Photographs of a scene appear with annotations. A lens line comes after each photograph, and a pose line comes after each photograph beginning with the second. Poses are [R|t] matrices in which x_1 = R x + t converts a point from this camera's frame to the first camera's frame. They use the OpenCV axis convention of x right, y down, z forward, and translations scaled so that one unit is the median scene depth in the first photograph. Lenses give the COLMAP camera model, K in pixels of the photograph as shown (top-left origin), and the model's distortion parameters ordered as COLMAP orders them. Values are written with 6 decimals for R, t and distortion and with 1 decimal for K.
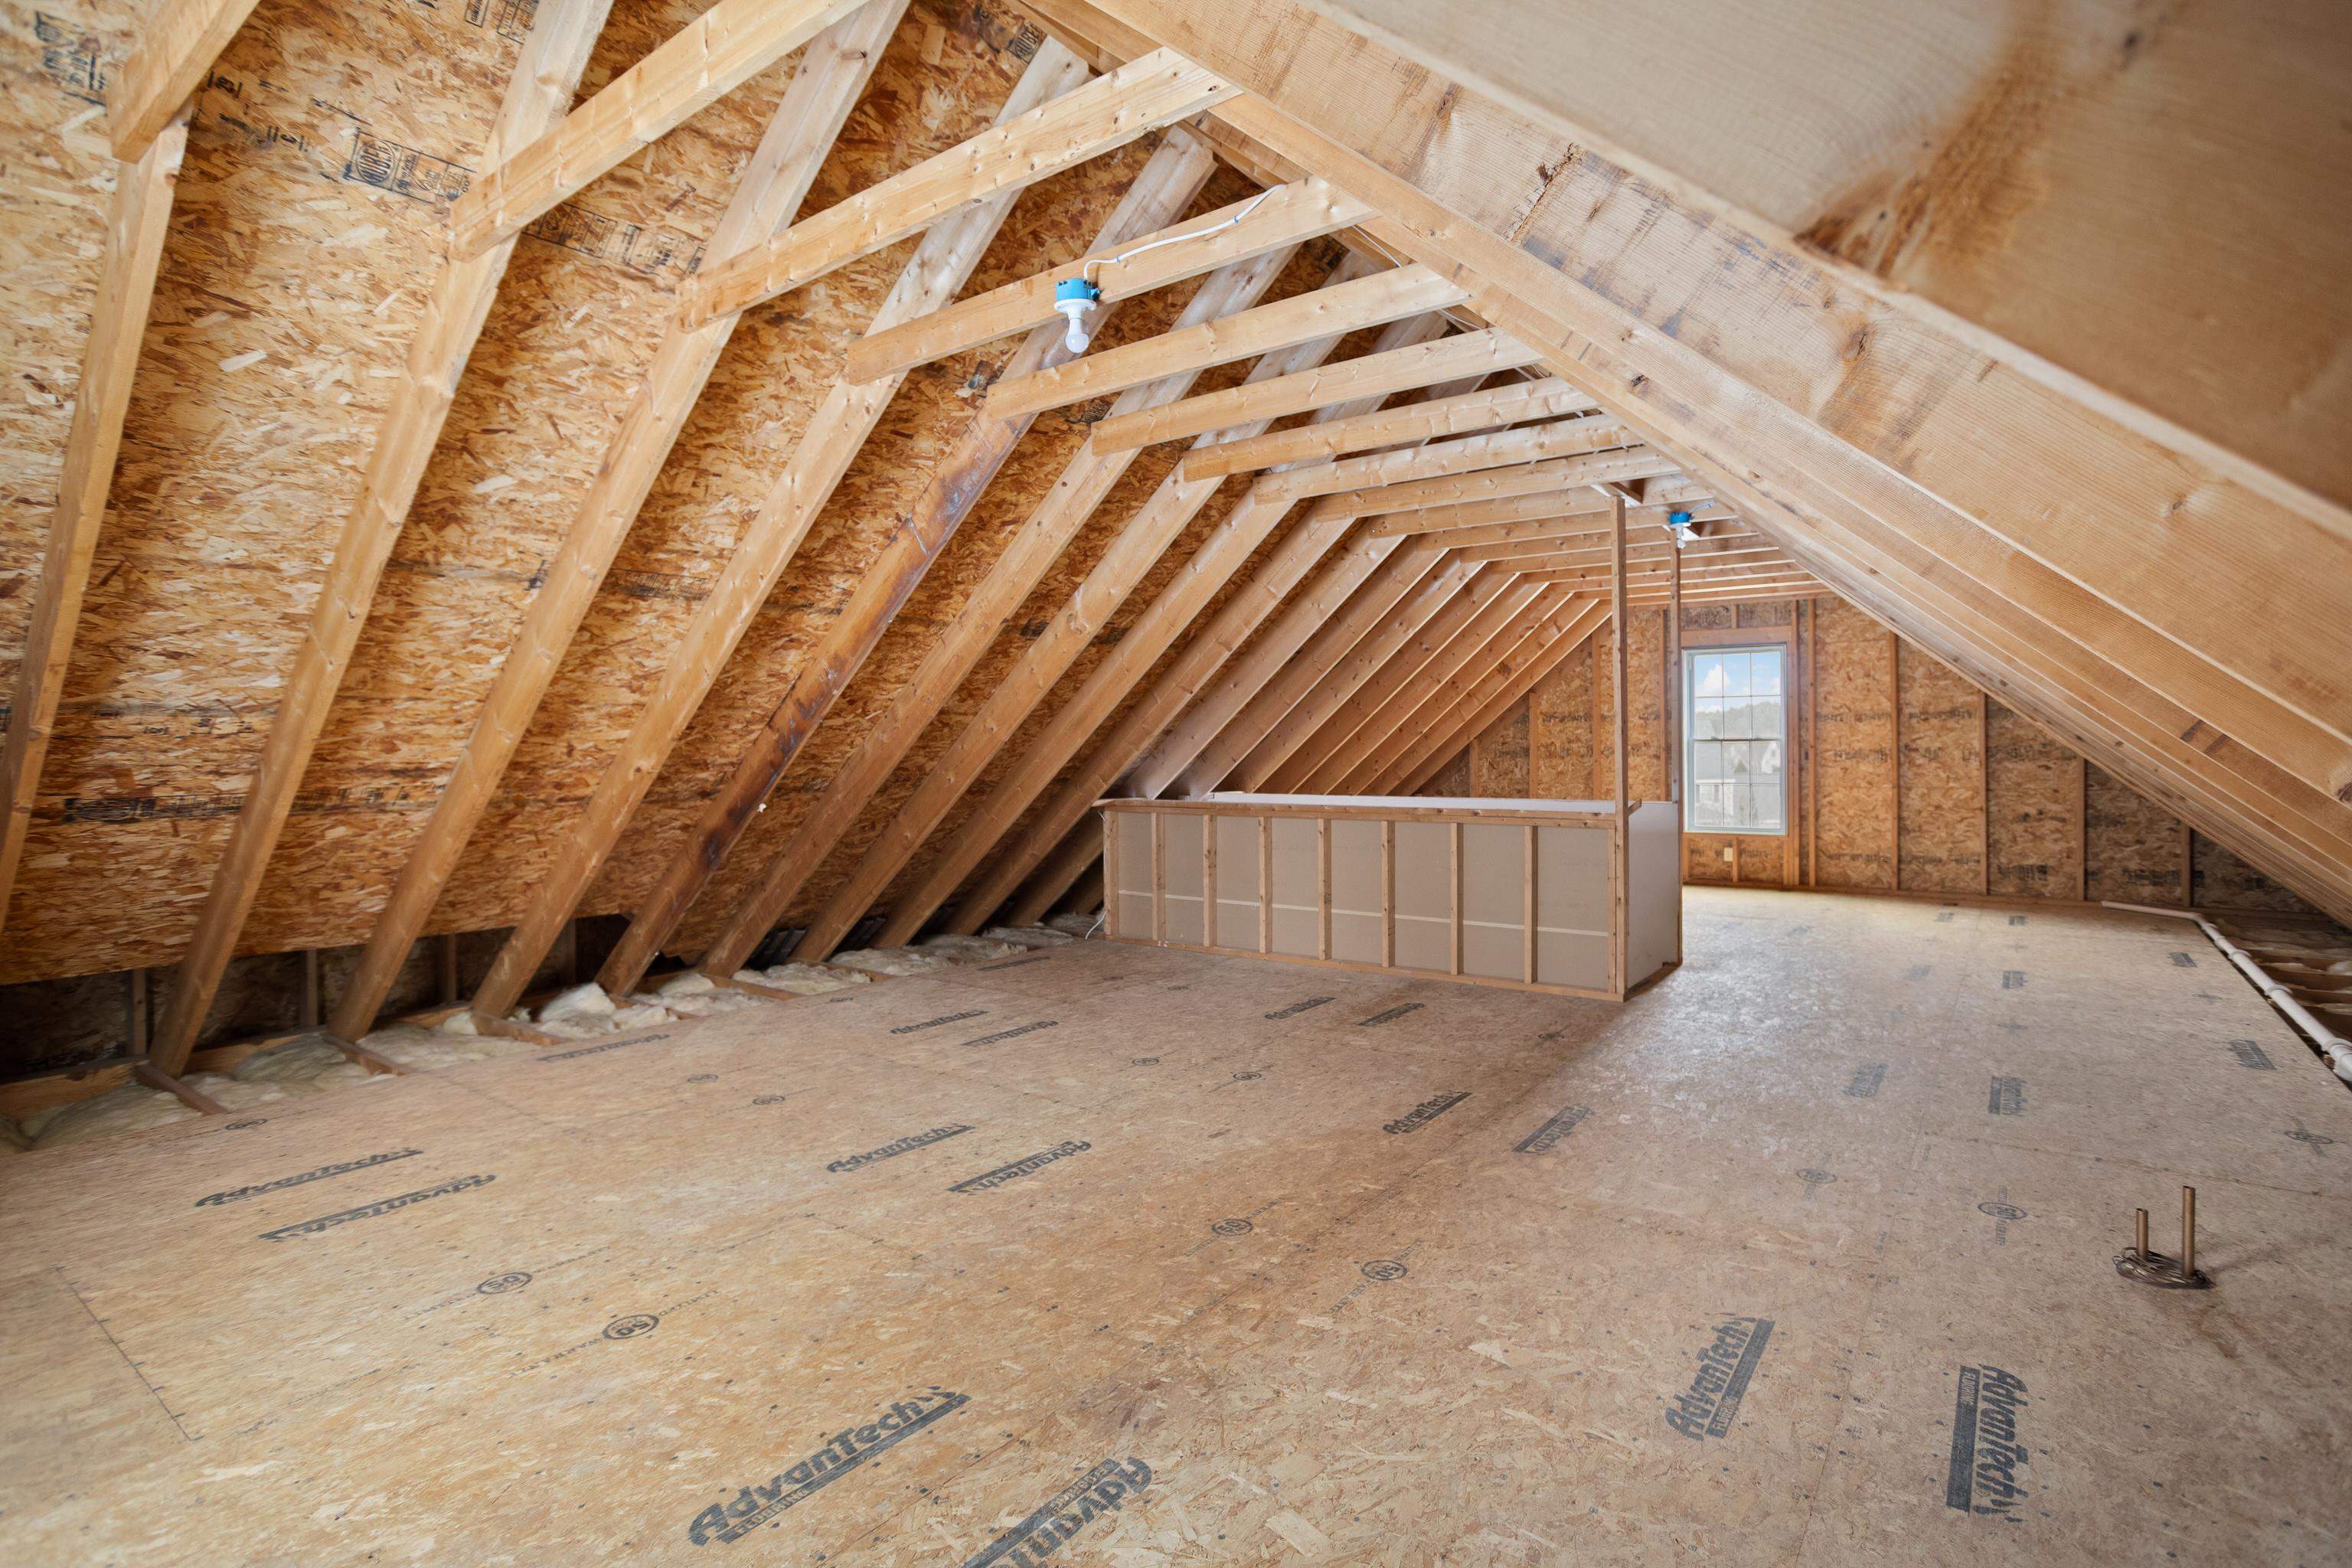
lens RADIAL K [[1135.5, 0, 1177.4], [0, 1135.5, 754.1], [0, 0, 1]] dist [-0.001725, -0.000095]
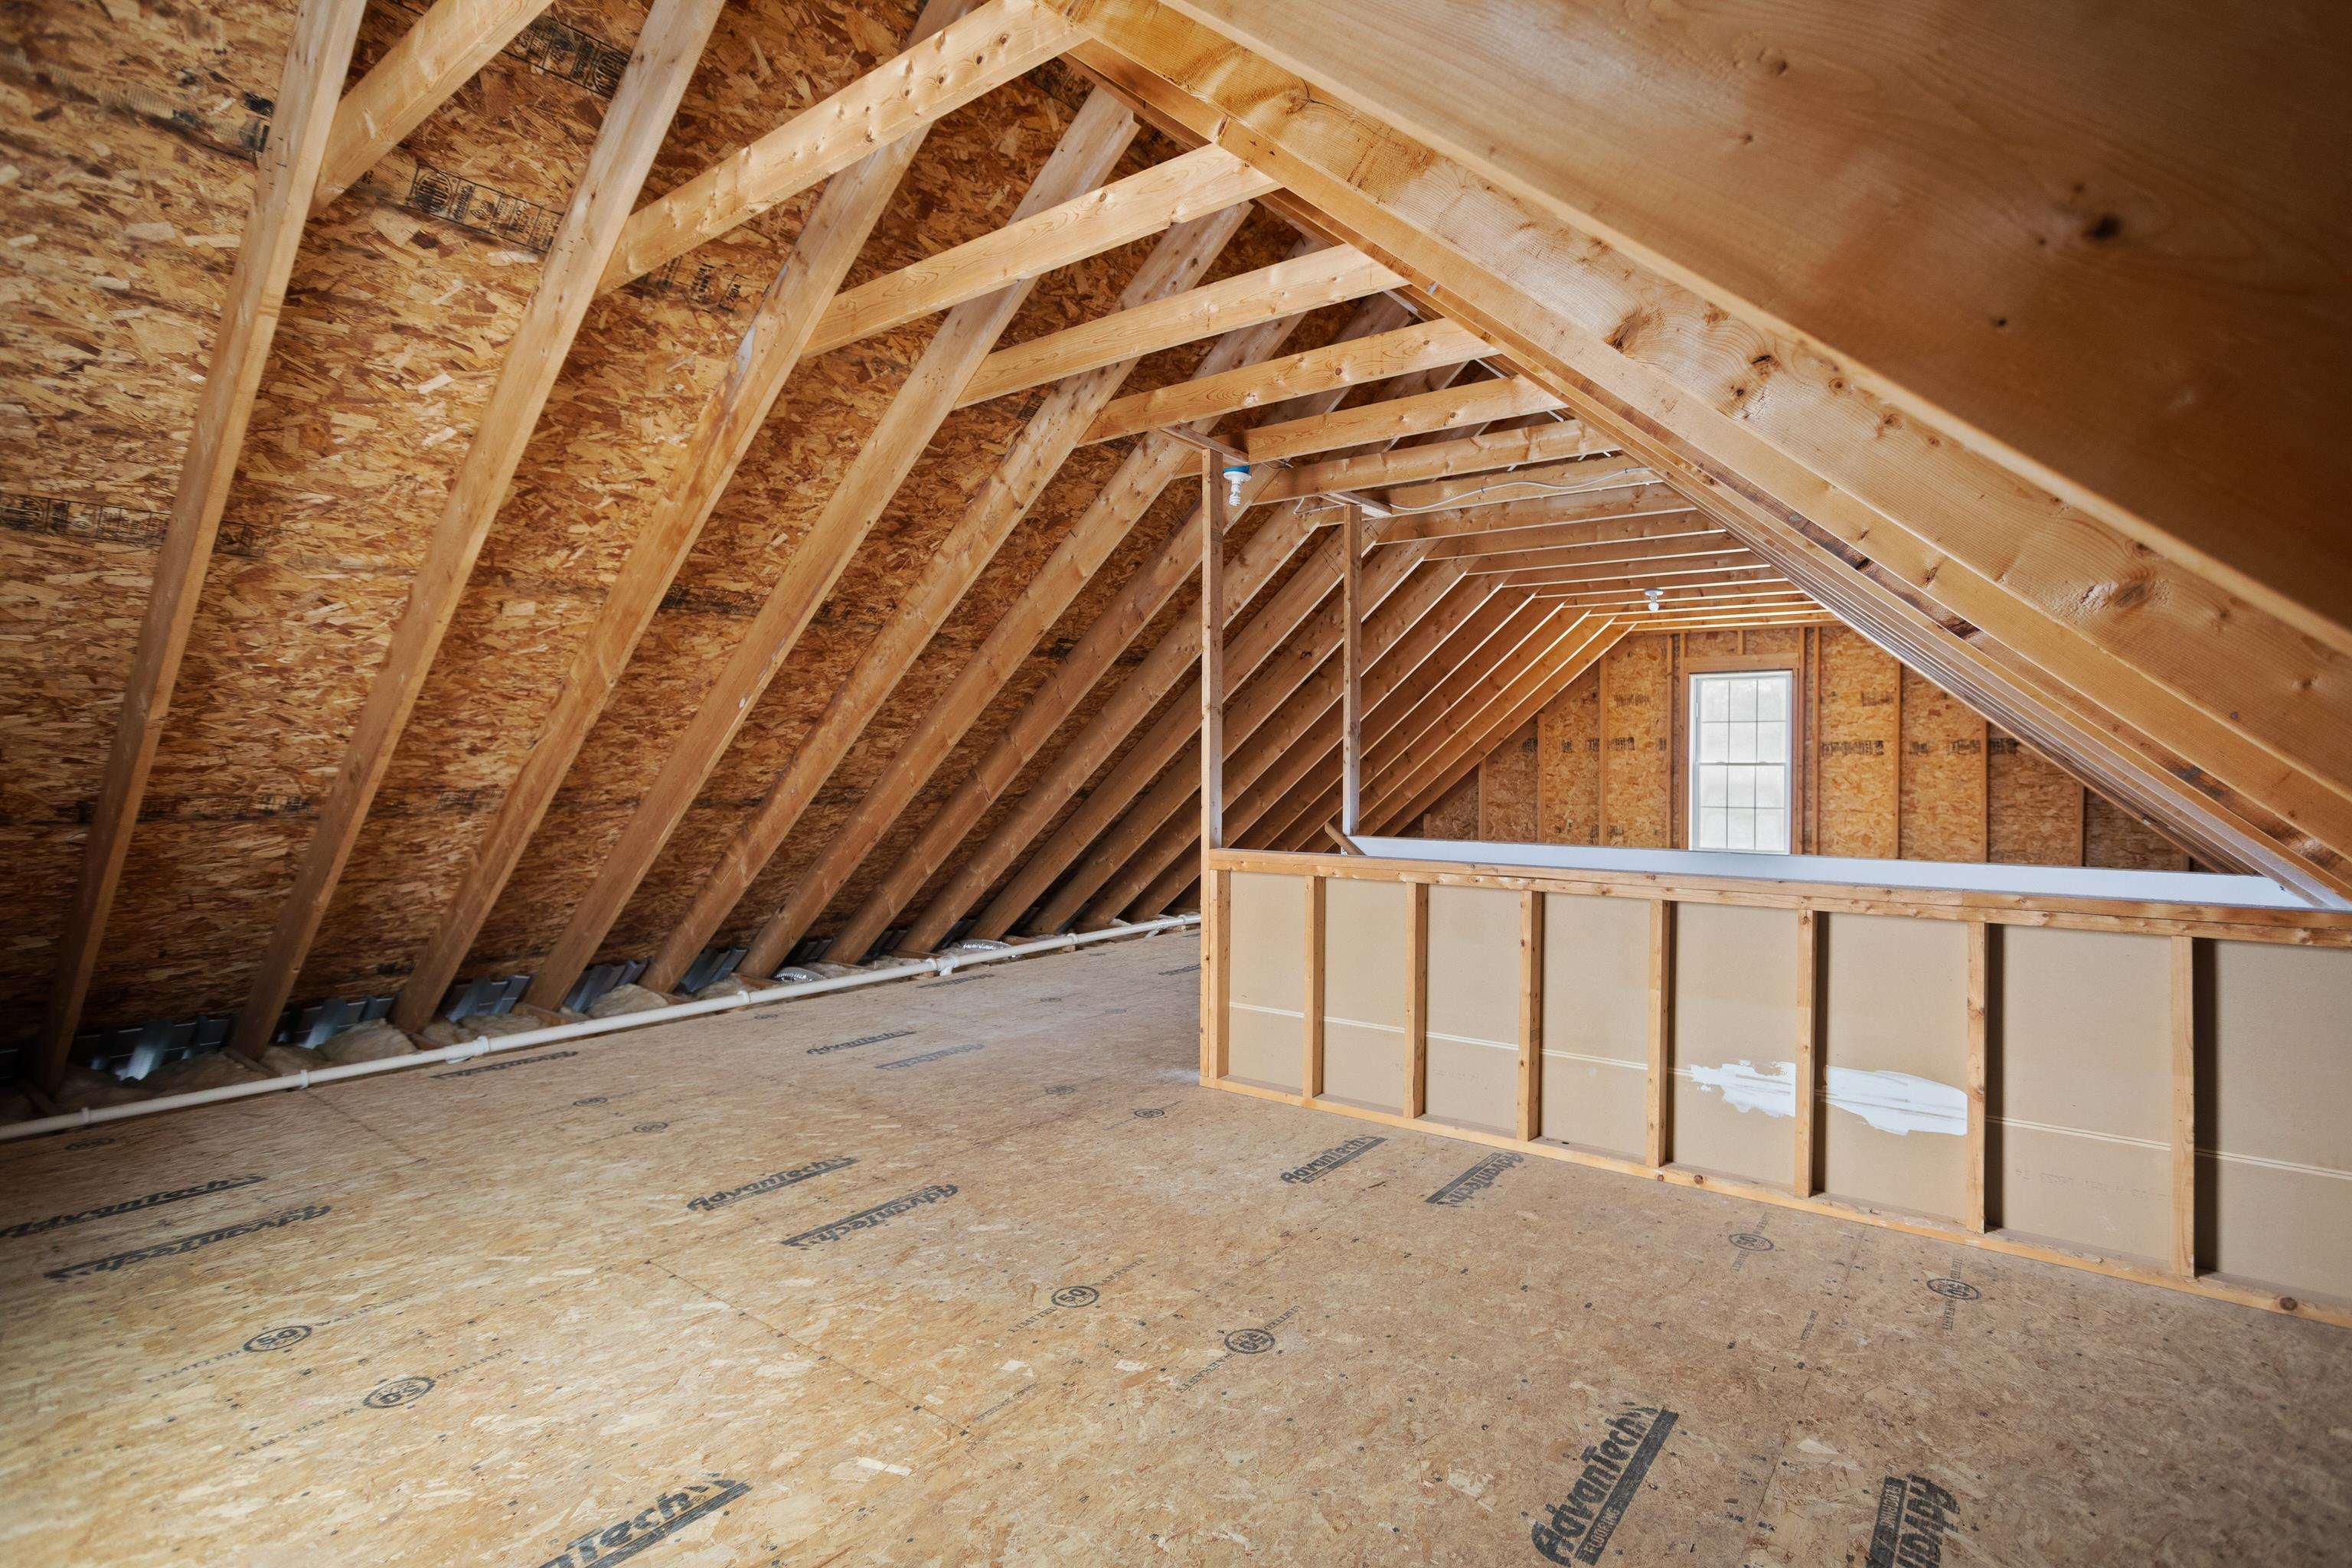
lens RADIAL K [[1128.8, 0, 1203.1], [0, 1128.8, 792.7], [0, 0, 1]] dist [-0.117240, 0.090743]
pose [[0.999859, 0.016085, -0.004920, 0.098588], [-0.015991, 0.999700, 0.018535, 0.003759], [0.005217, -0.018453, 0.999816, 0.101696]]
